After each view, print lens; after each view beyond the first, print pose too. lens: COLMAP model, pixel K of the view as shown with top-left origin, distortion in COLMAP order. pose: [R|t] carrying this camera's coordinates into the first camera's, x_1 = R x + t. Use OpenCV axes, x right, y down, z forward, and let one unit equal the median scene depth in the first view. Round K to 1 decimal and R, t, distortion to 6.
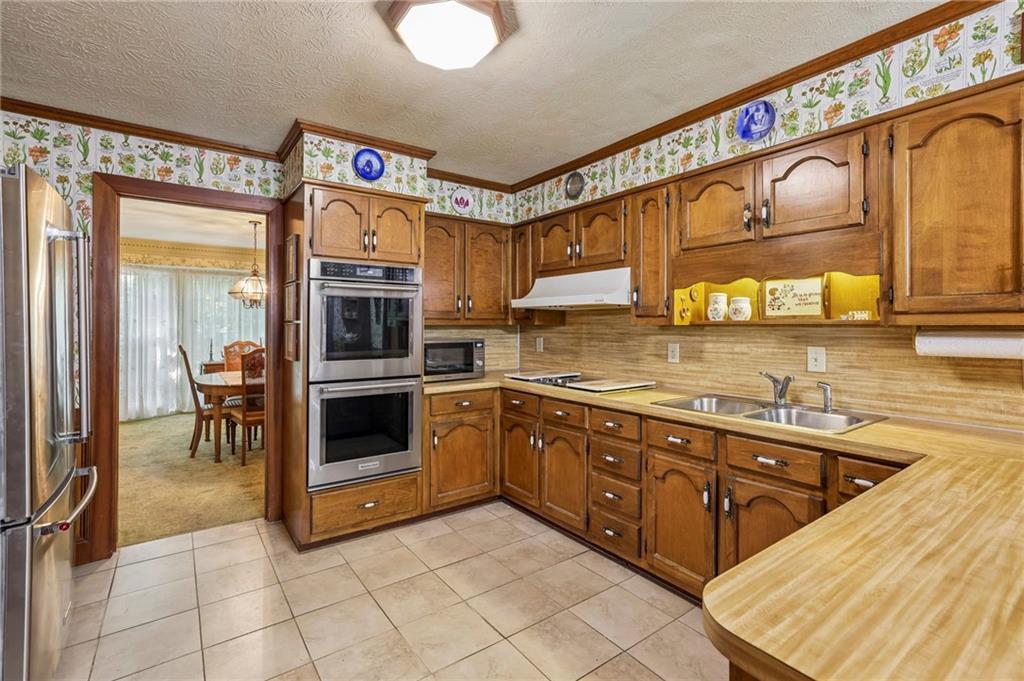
lens RADIAL K [[467.4, 0, 509.0], [0, 467.4, 322.1], [0, 0, 1]] dist [-0.008346, 0.008552]
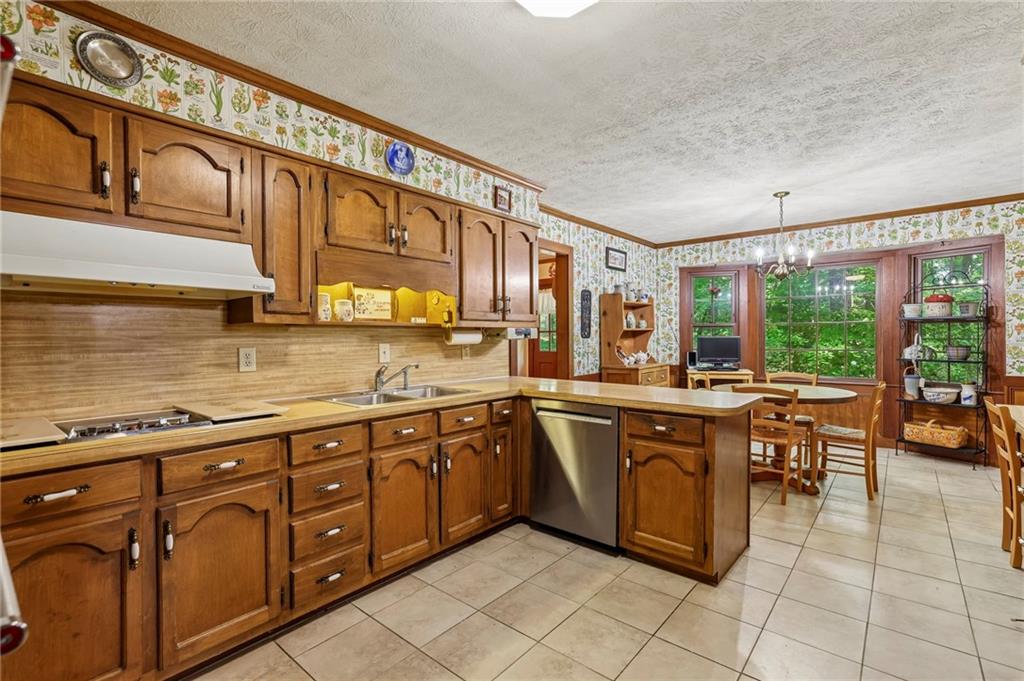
lens RADIAL K [[471.0, 0, 517.1], [0, 471.0, 339.4], [0, 0, 1]] dist [0.000403, 0.004626]
pose [[-0.250832, -0.007040, 0.968005, -0.616453], [-0.002123, 0.999975, 0.006722, 0.027857], [-0.968028, -0.000369, -0.250840, 0.840704]]
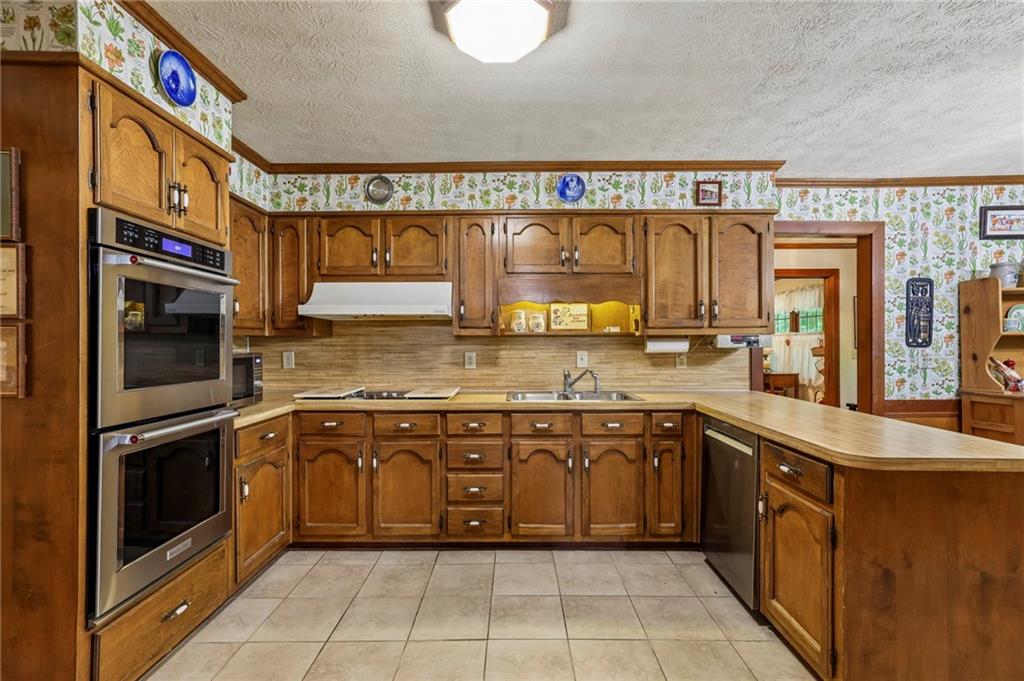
lens RADIAL K [[467.4, 0, 511.7], [0, 467.4, 345.0], [0, 0, 1]] dist [-0.008346, 0.008552]
pose [[0.587151, -0.004139, 0.809467, -0.580787], [-0.002131, 0.999976, 0.006659, 0.022441], [-0.809475, -0.005635, 0.587128, 0.268994]]
